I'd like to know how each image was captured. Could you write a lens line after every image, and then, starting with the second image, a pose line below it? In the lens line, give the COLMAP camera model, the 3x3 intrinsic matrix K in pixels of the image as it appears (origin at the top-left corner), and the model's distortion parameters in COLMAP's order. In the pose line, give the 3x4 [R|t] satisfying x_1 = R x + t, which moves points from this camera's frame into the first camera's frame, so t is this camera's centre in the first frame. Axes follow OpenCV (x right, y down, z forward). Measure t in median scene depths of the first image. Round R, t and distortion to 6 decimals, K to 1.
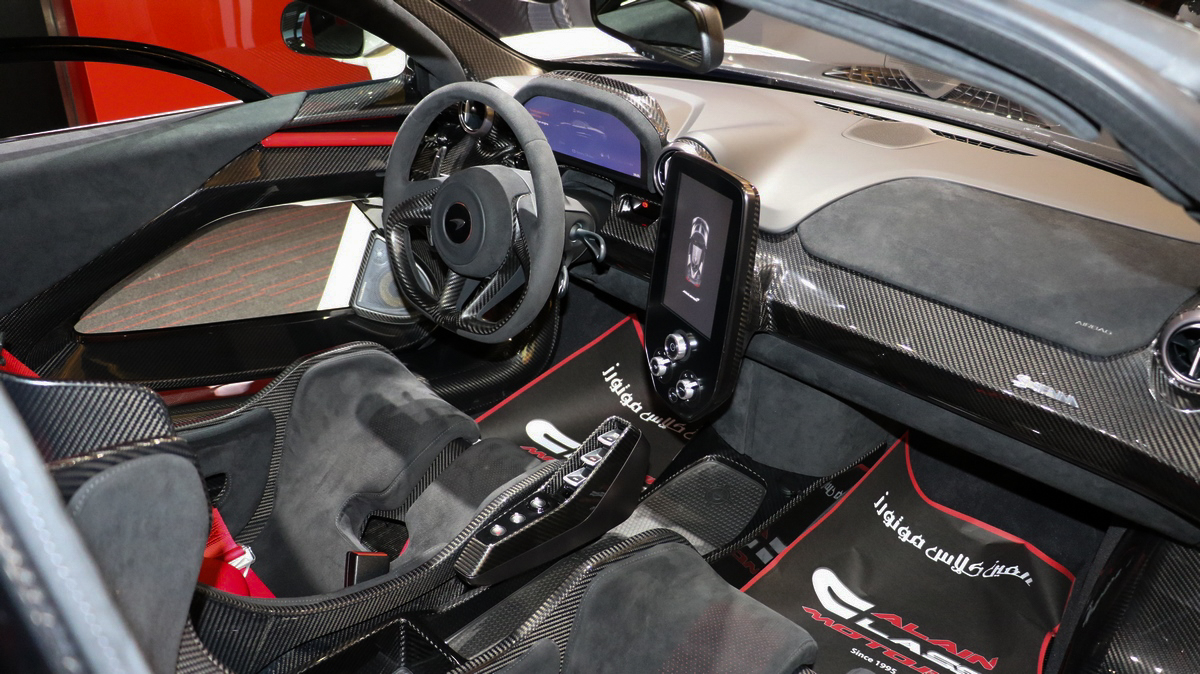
lens RADIAL K [[971.8, 0, 600.0], [0, 971.8, 337.0], [0, 0, 1]] dist [-0.192026, 0.146646]
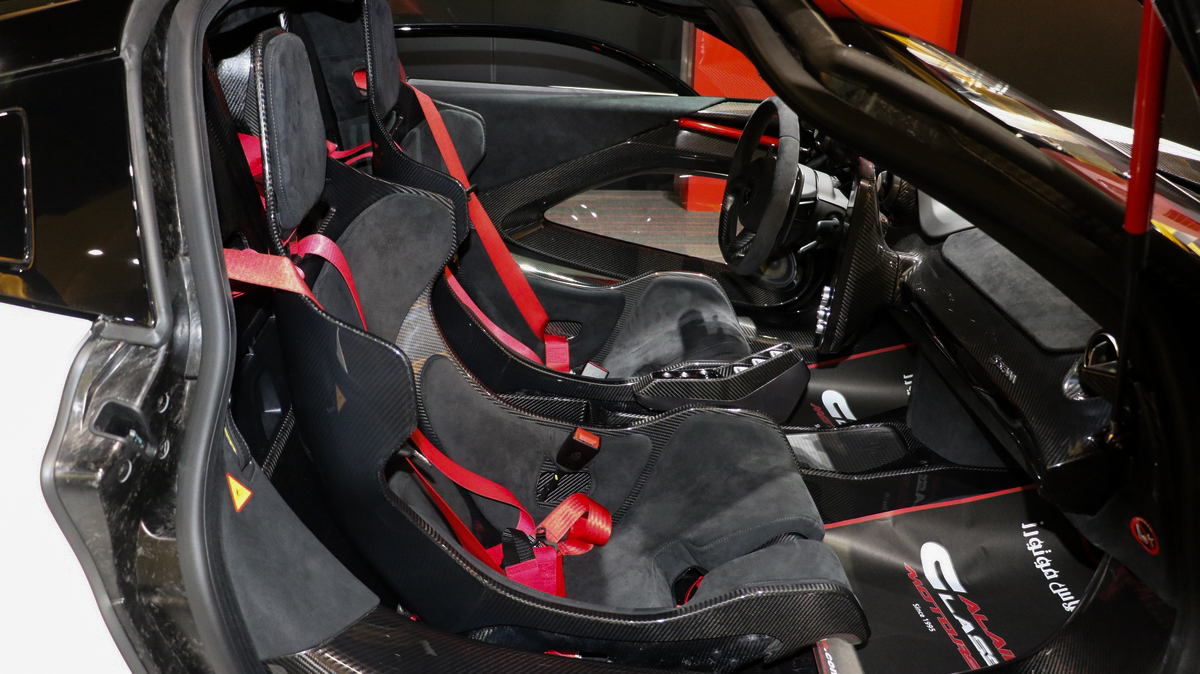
lens RADIAL K [[971.8, 0, 600.0], [0, 971.8, 337.0], [0, 0, 1]] dist [-0.192026, 0.146646]
pose [[0.741583, 0.278377, -0.610377, 0.541003], [-0.331452, 0.943074, 0.027411, 0.105496], [0.583262, 0.181983, 0.791636, -0.194807]]
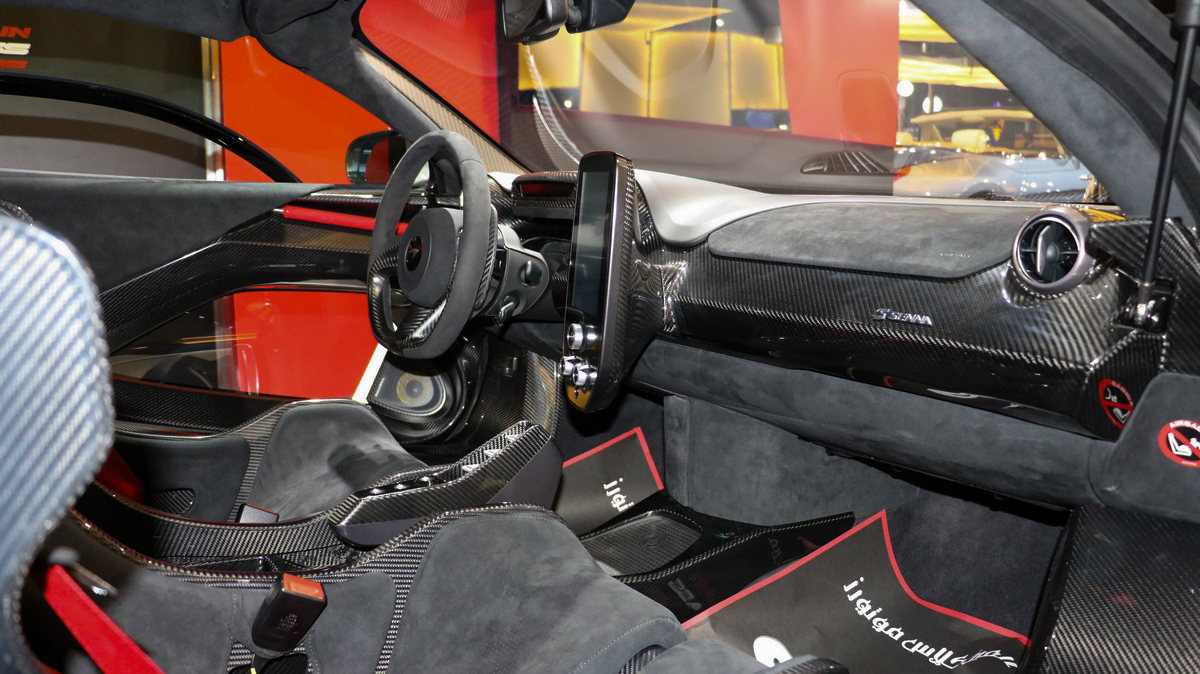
lens RADIAL K [[971.8, 0, 600.0], [0, 971.8, 337.0], [0, 0, 1]] dist [-0.192026, 0.146646]
pose [[0.980144, 0.015697, -0.197665, 0.241417], [-0.079919, 0.943579, -0.321358, 0.266669], [0.181468, 0.330774, 0.926098, 0.045023]]
